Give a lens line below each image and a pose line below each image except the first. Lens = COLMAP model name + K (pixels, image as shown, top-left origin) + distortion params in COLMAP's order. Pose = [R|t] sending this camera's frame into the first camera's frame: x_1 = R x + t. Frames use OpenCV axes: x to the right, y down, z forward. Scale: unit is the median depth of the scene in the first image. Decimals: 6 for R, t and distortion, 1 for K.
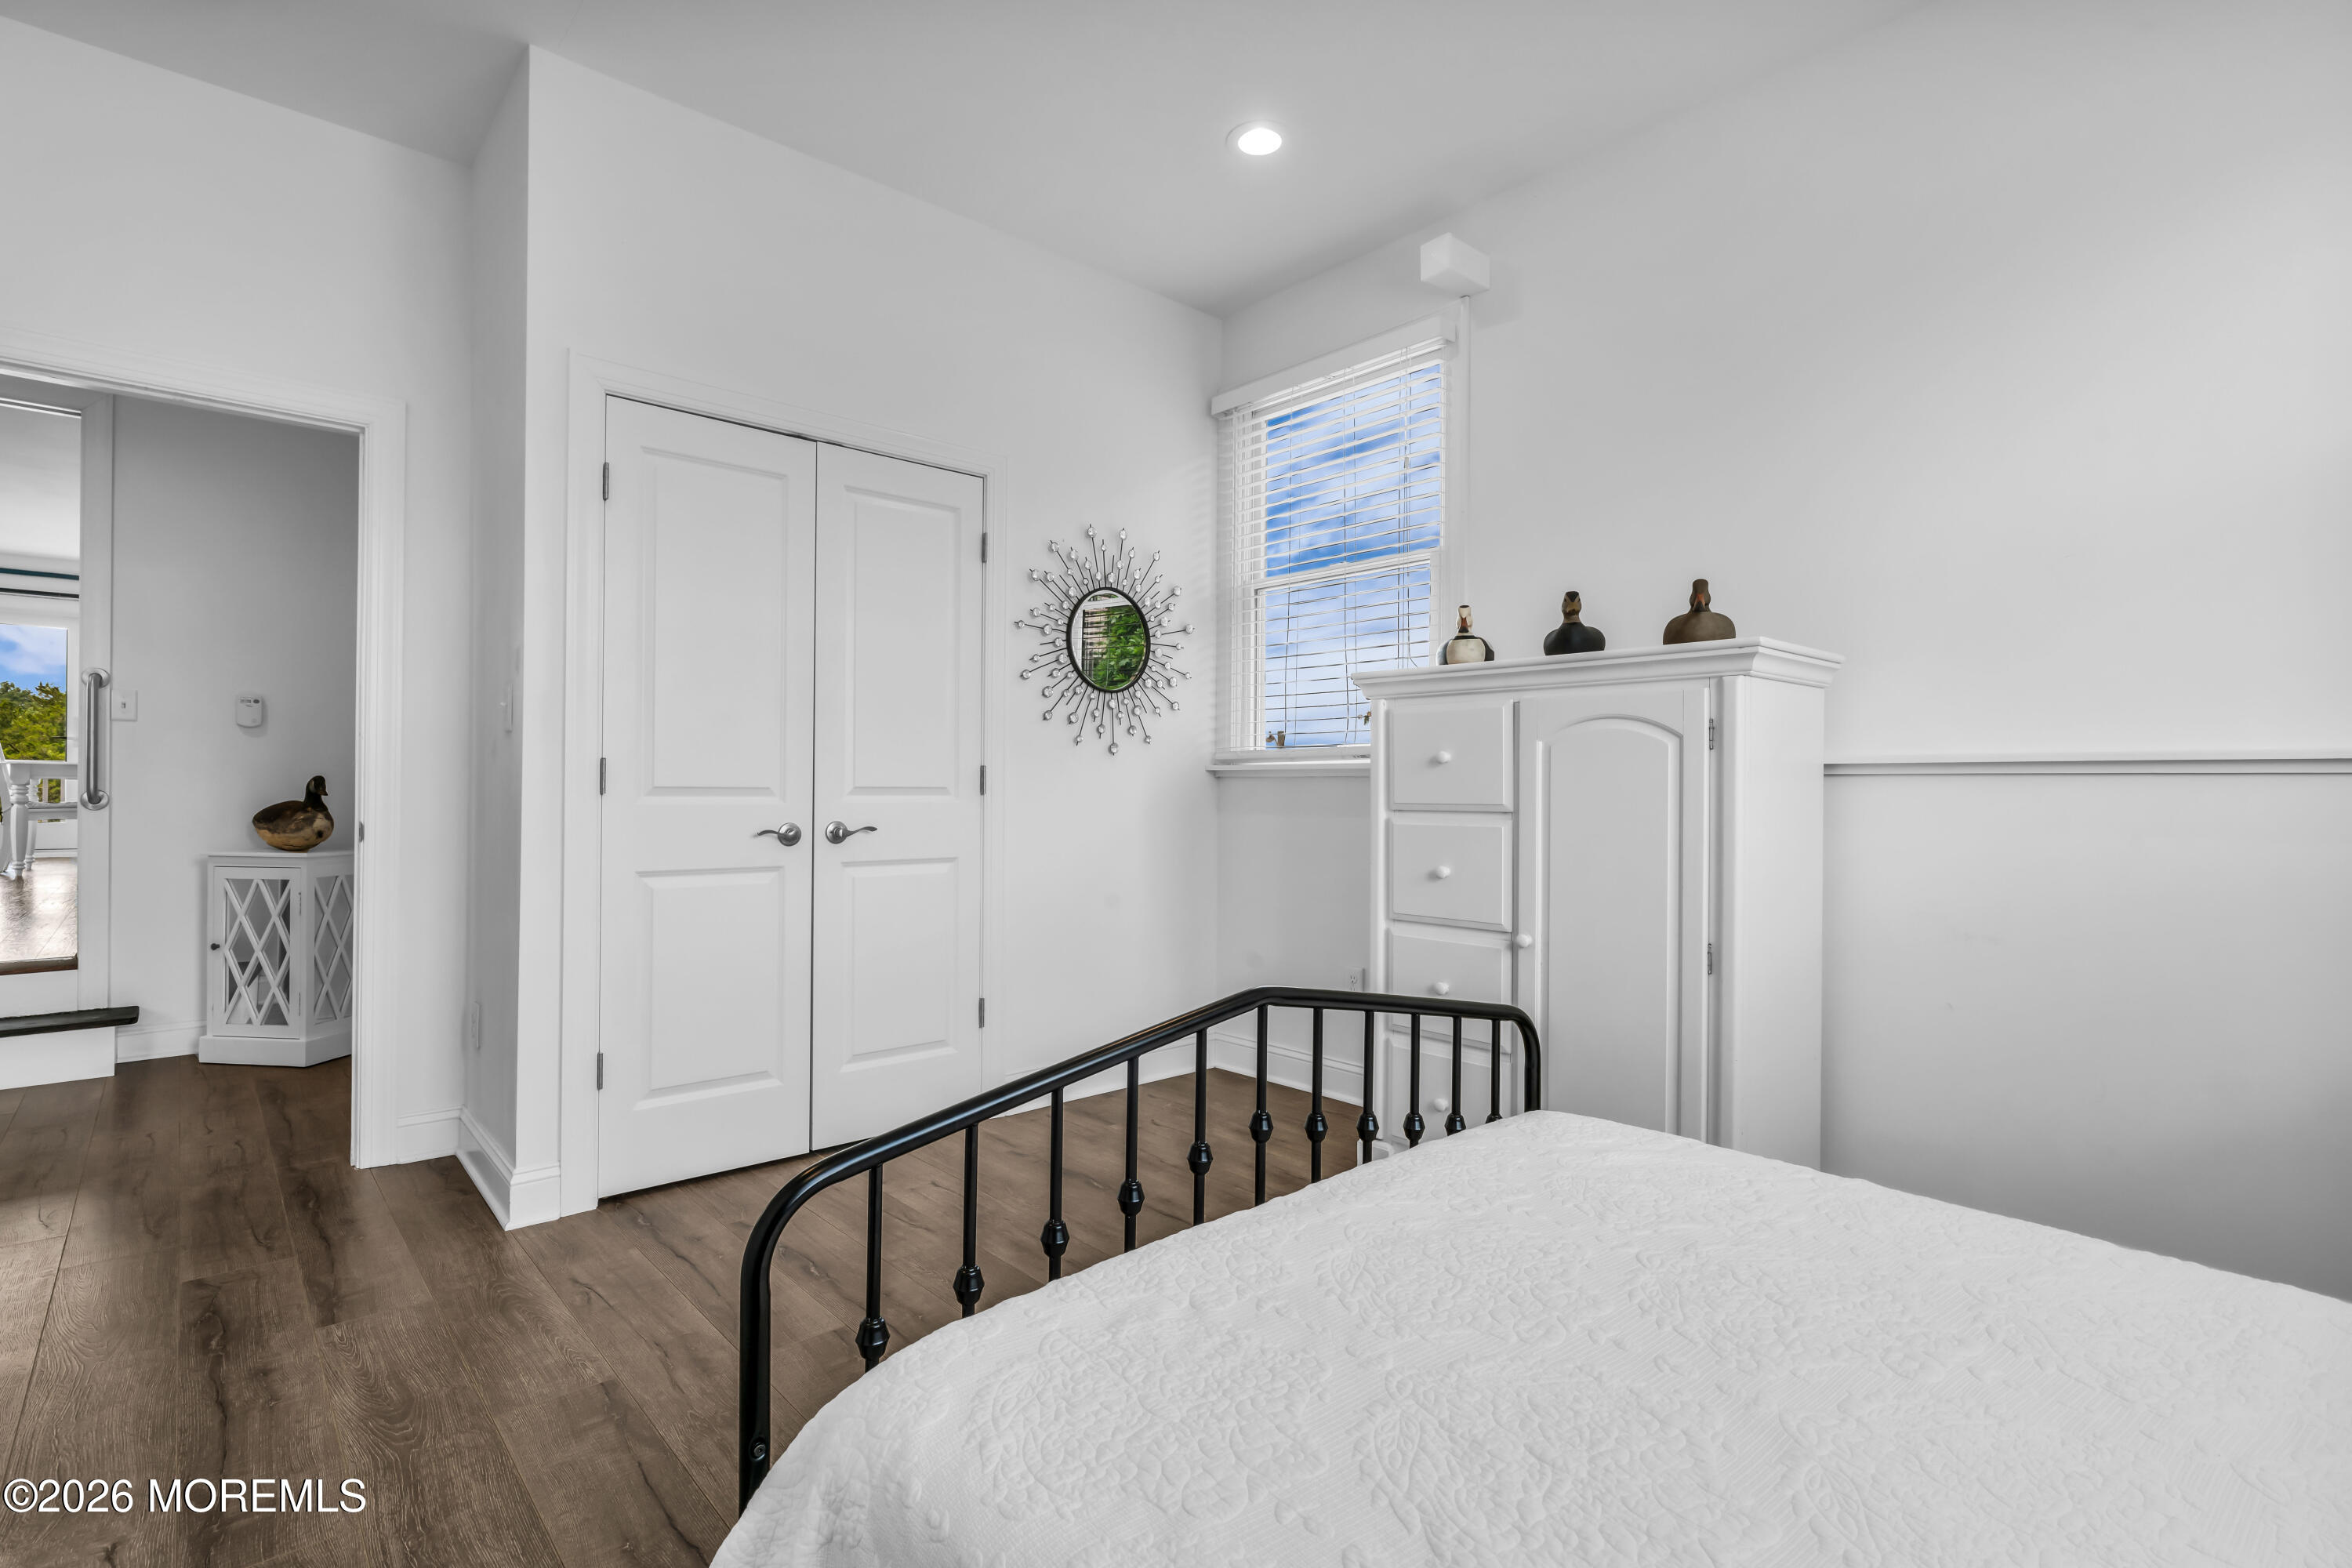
lens RADIAL K [[1084.9, 0, 1167.7], [0, 1084.9, 787.6], [0, 0, 1]] dist [-0.024869, -0.000117]
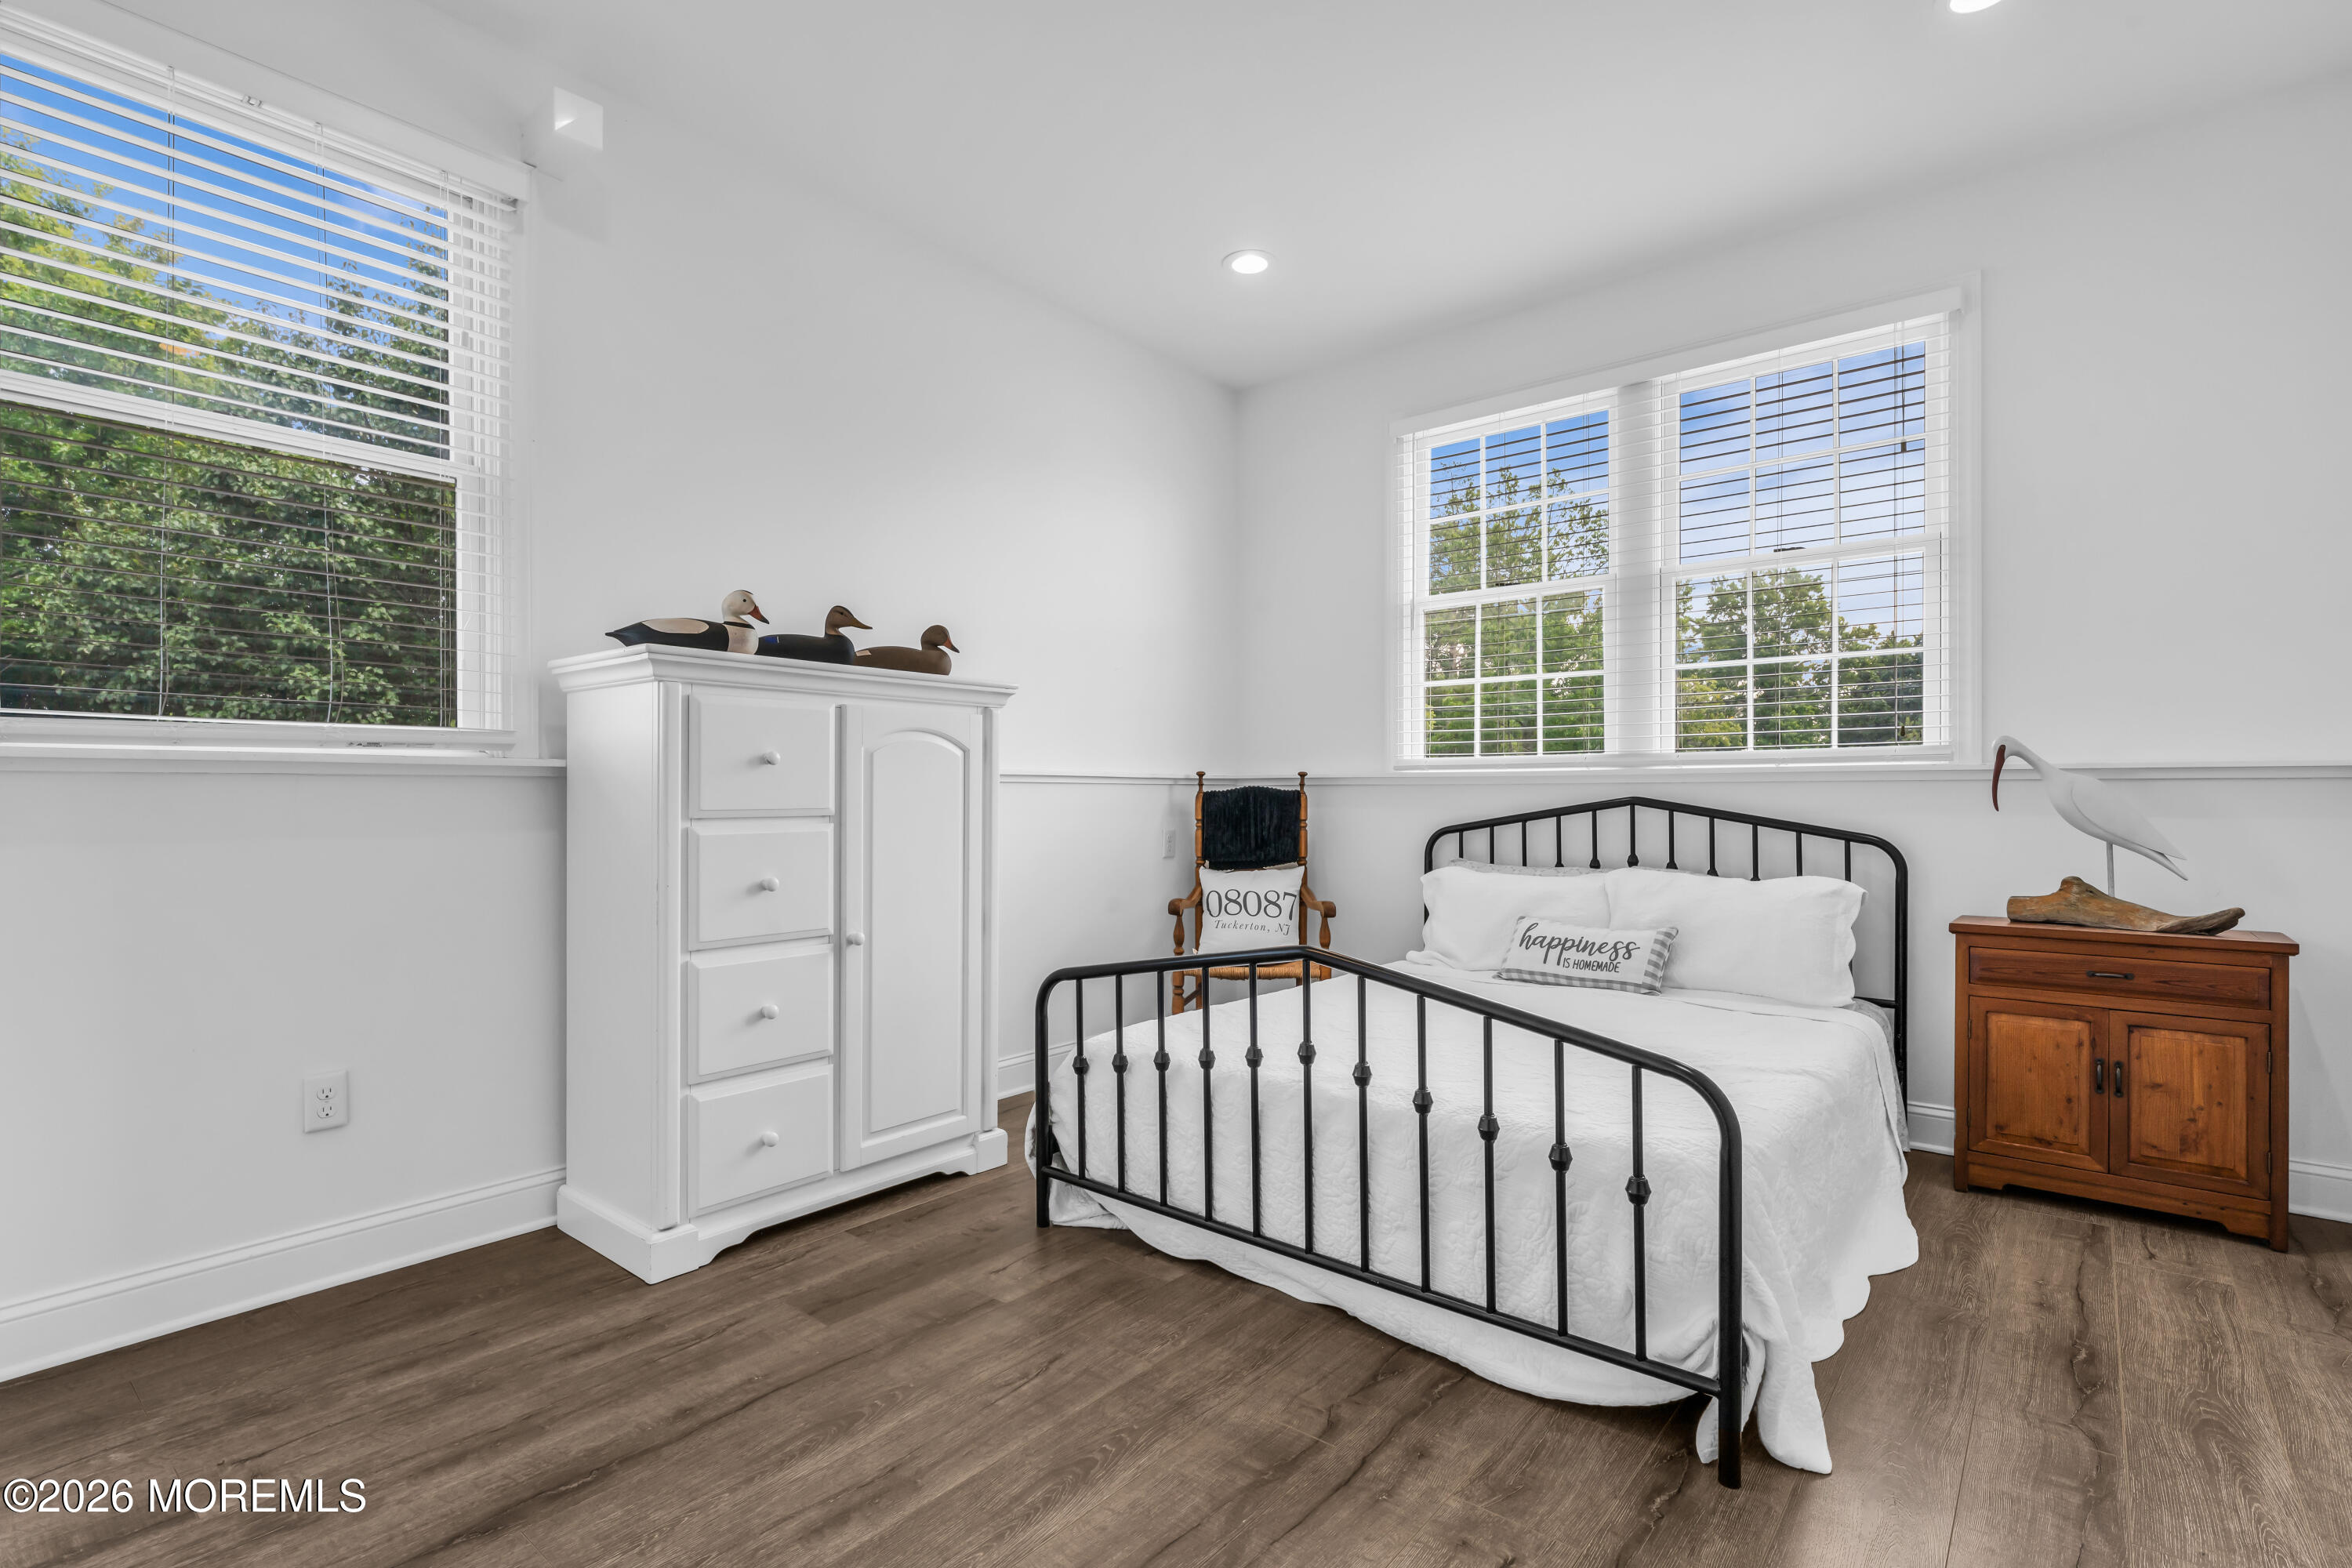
lens RADIAL K [[1025.1, 0, 1174.1], [0, 1025.1, 776.2], [0, 0, 1]] dist [-0.000573, 0.000249]
pose [[-0.102737, 0.008225, 0.994675, -0.751453], [-0.001237, 0.999964, -0.008396, -0.005757], [-0.994708, -0.002093, -0.102723, 0.879503]]
